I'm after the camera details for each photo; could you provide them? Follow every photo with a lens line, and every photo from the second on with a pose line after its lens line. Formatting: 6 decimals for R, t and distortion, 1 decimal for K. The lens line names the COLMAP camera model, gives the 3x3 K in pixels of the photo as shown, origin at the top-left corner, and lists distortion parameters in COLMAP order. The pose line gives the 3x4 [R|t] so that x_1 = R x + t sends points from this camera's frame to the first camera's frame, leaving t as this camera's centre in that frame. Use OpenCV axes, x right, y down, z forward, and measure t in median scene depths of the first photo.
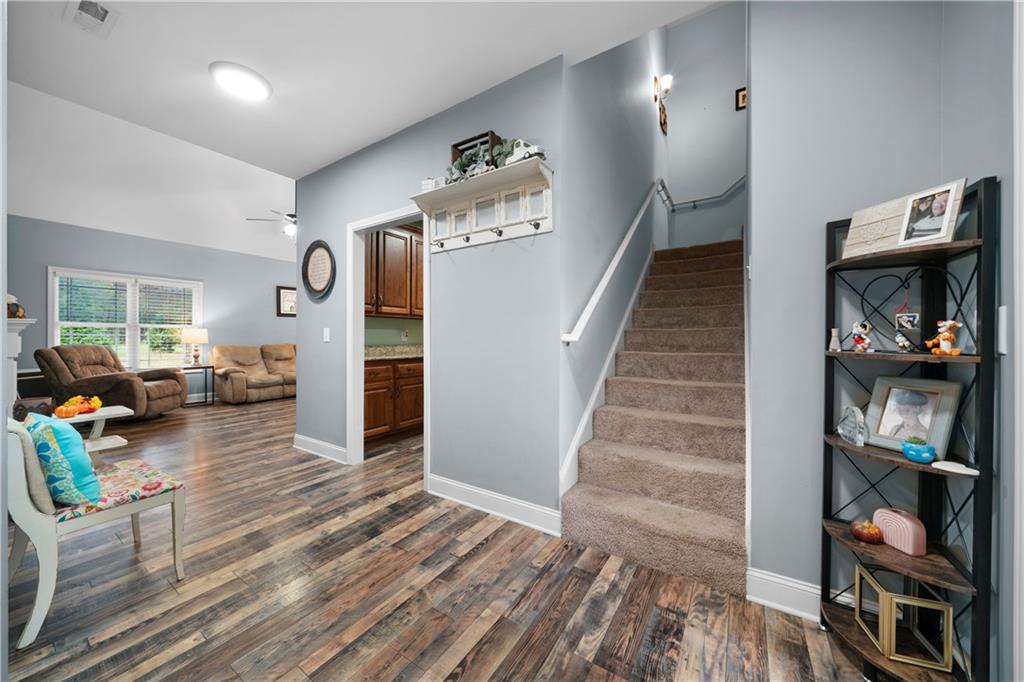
lens RADIAL K [[352.7, 0, 510.1], [0, 352.7, 337.6], [0, 0, 1]] dist [-0.007736, 0.000043]
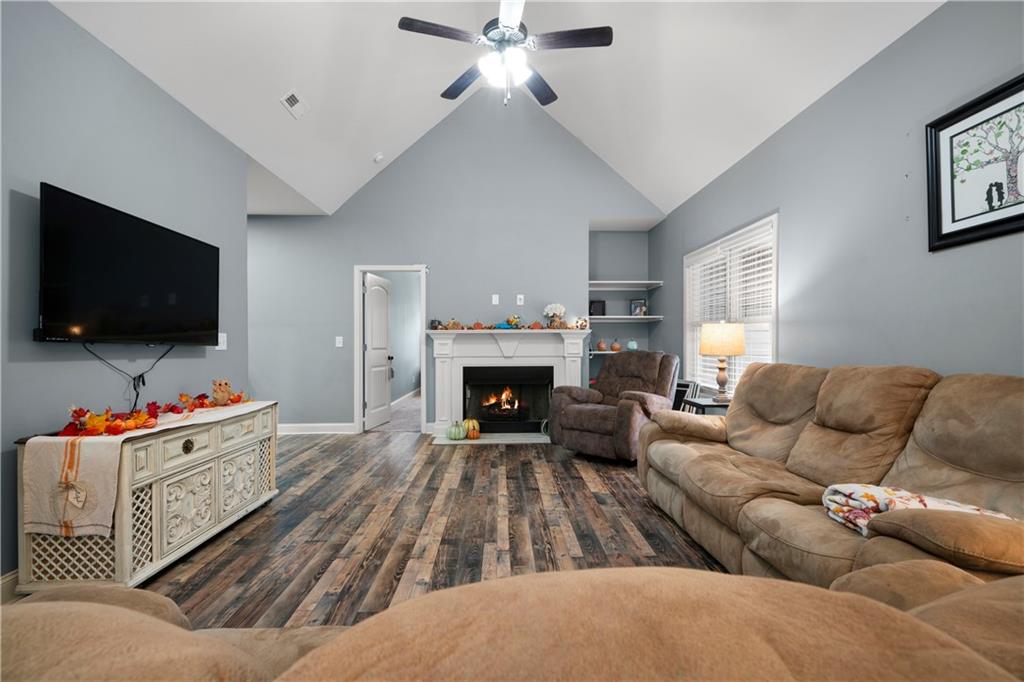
lens RADIAL K [[440.0, 0, 509.9], [0, 440.0, 347.6], [0, 0, 1]] dist [0.001162, 0.000068]
pose [[-0.829600, 0.003045, -0.558350, -0.268474], [-0.000351, 0.999982, 0.005976, 0.002925], [0.558358, 0.005154, -0.829584, 1.122607]]
